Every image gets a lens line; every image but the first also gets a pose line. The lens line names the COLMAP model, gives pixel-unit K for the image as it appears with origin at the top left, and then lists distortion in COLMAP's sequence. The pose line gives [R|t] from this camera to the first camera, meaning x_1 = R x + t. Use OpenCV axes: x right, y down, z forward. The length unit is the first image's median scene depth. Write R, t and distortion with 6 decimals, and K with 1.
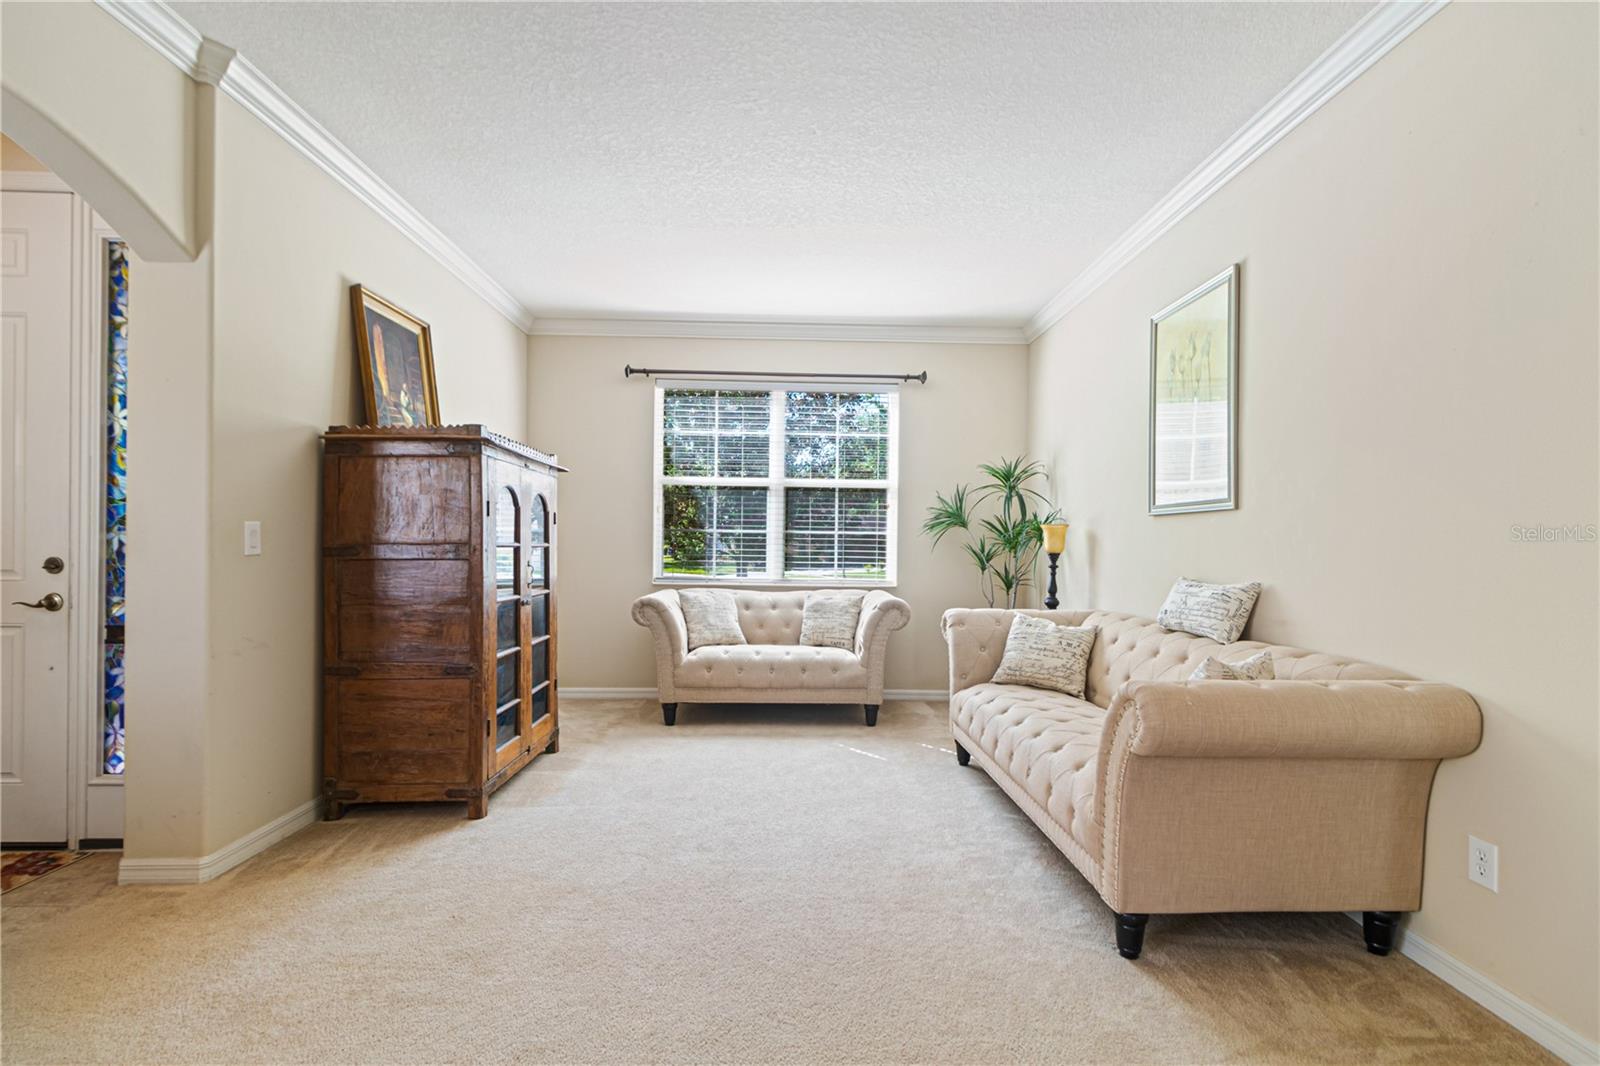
lens RADIAL K [[735.6, 0, 803.1], [0, 735.6, 545.6], [0, 0, 1]] dist [0.002021, 0.000340]
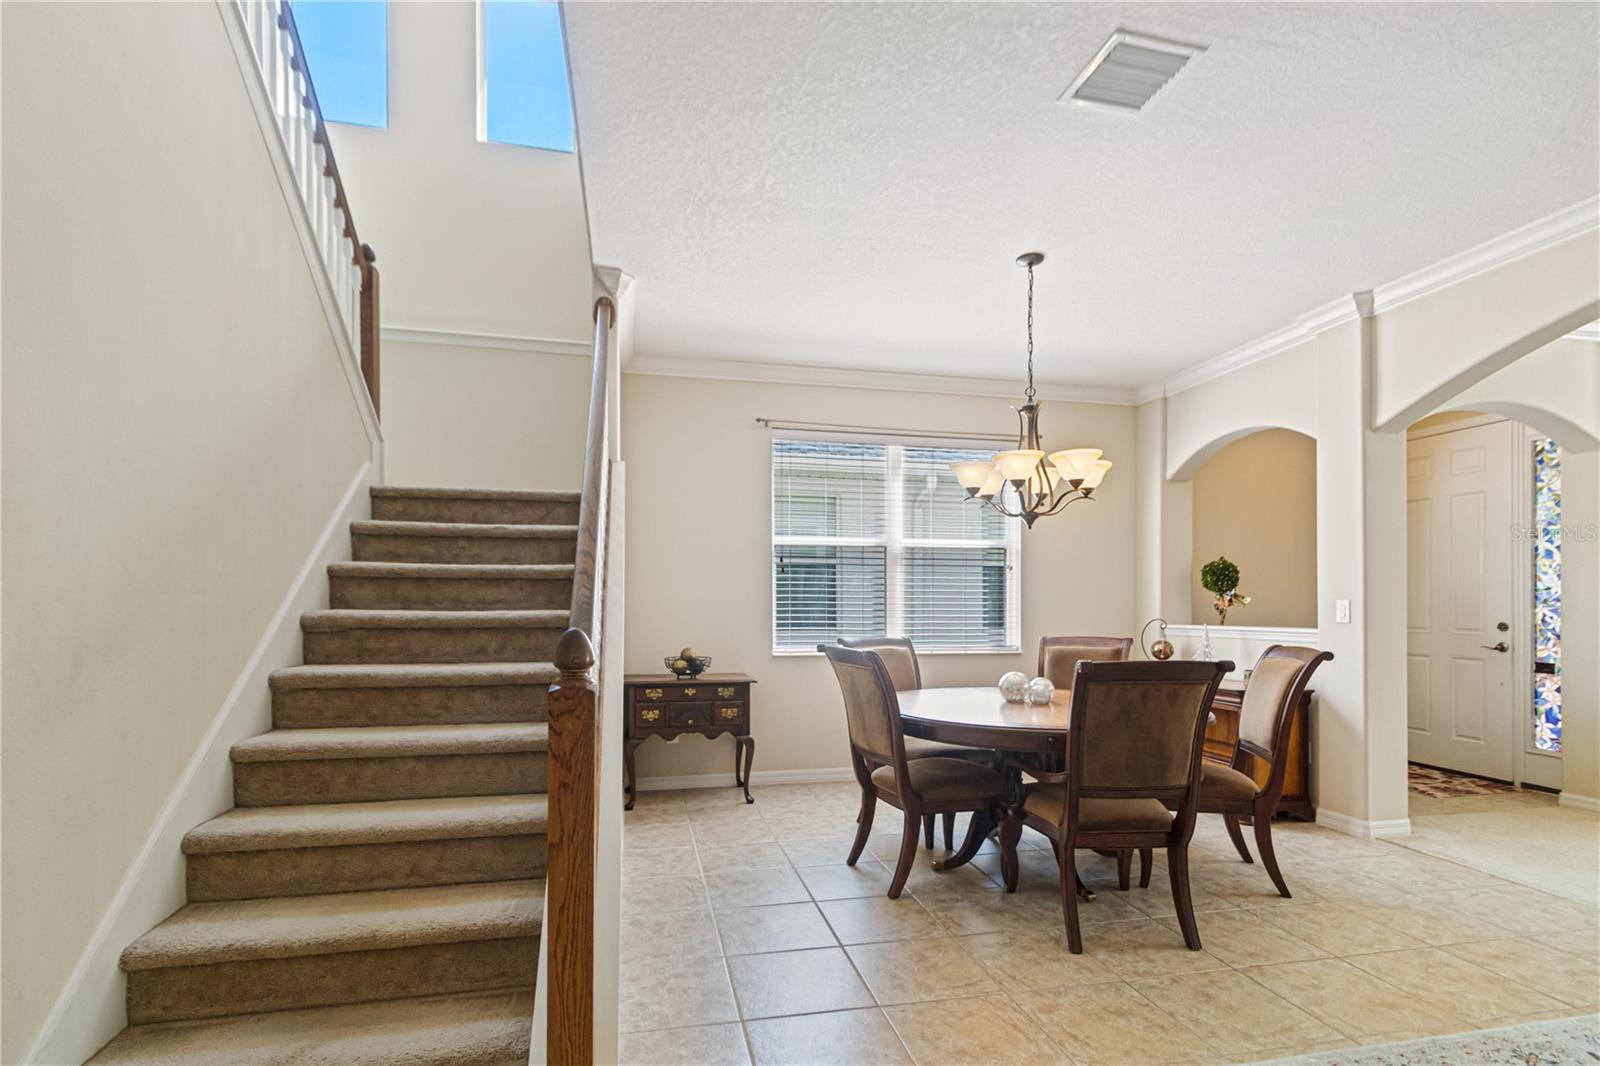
lens RADIAL K [[754.7, 0, 796.0], [0, 754.7, 602.5], [0, 0, 1]] dist [0.003774, 0.001075]
pose [[0.188360, -0.015211, -0.981982, 0.382391], [-0.002548, 0.999869, -0.015977, 0.001029], [0.982097, 0.005512, 0.188297, -0.831231]]
